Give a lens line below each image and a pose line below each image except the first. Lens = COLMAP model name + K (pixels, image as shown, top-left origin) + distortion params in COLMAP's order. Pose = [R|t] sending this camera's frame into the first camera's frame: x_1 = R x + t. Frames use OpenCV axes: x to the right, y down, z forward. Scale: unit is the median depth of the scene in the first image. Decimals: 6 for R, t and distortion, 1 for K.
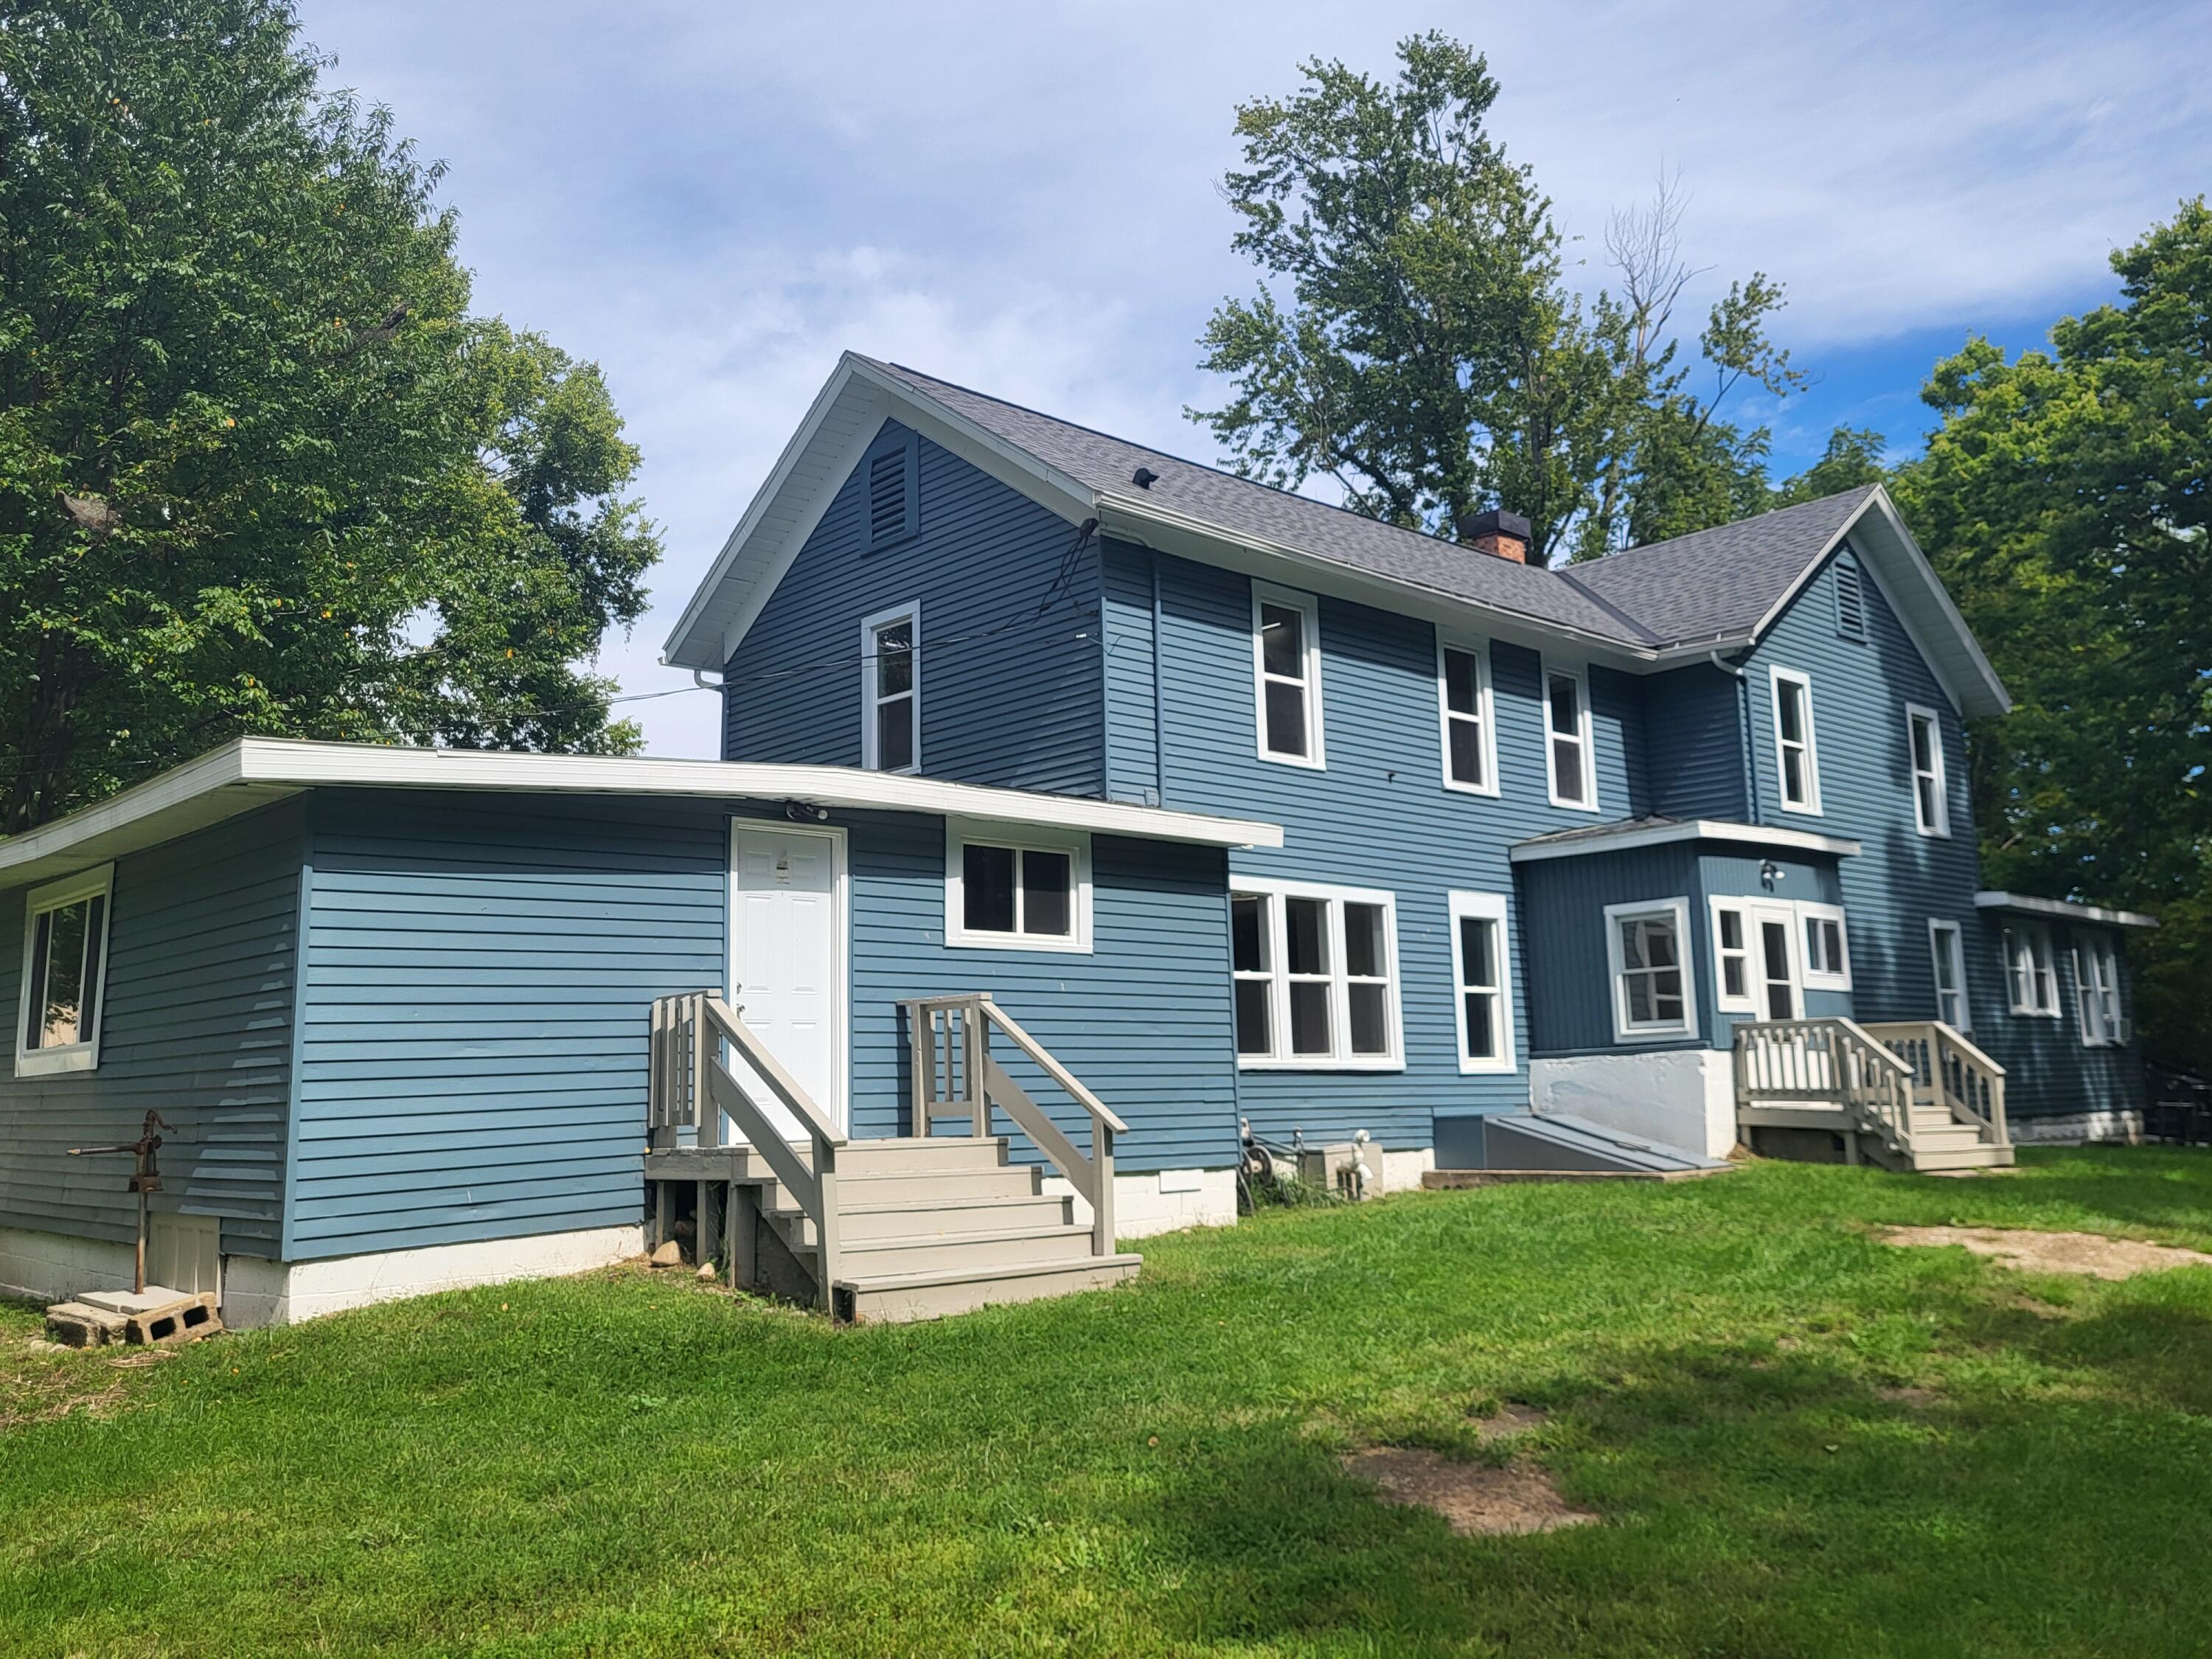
lens RADIAL K [[1836.2, 0, 1102.8], [0, 1836.2, 815.9], [0, 0, 1]] dist [0.035727, 0.006685]
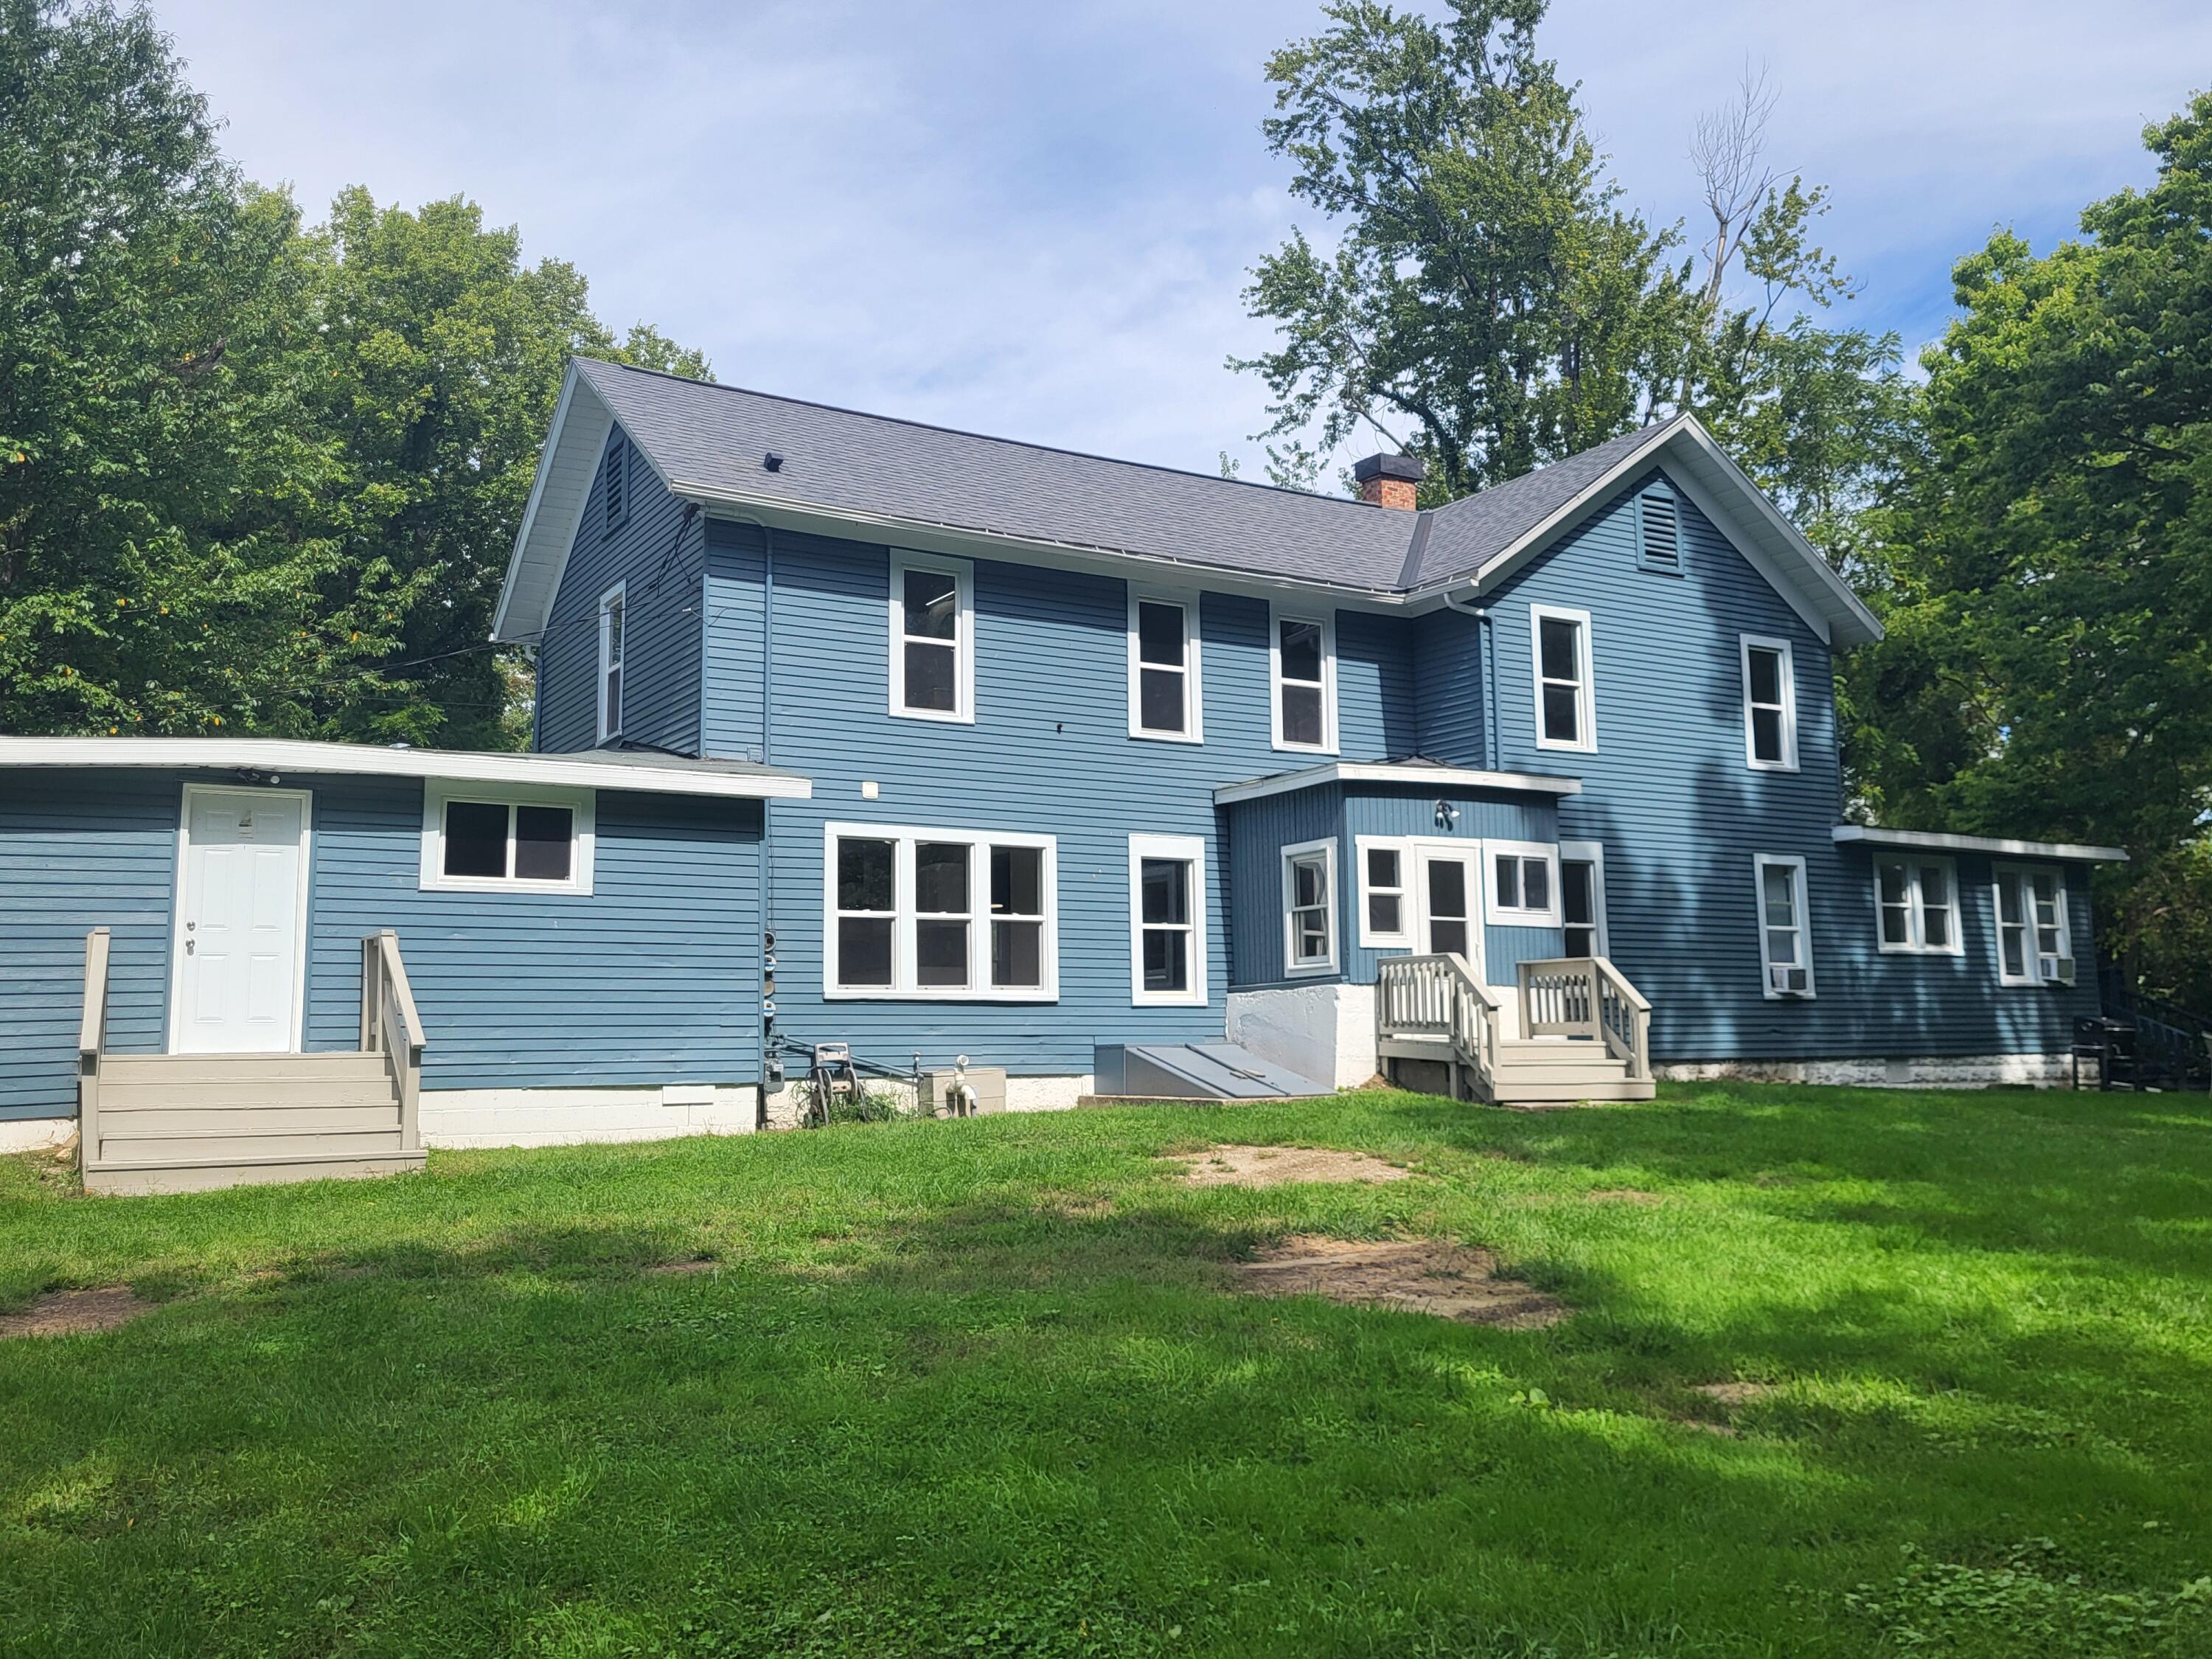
lens RADIAL K [[1836.2, 0, 1121.1], [0, 1836.2, 825.2], [0, 0, 1]] dist [0.035727, 0.006685]
pose [[0.977822, -0.012205, -0.209084, 0.390029], [0.019993, 0.999181, 0.035174, -0.001402], [0.208484, -0.038574, 0.977265, -0.032359]]
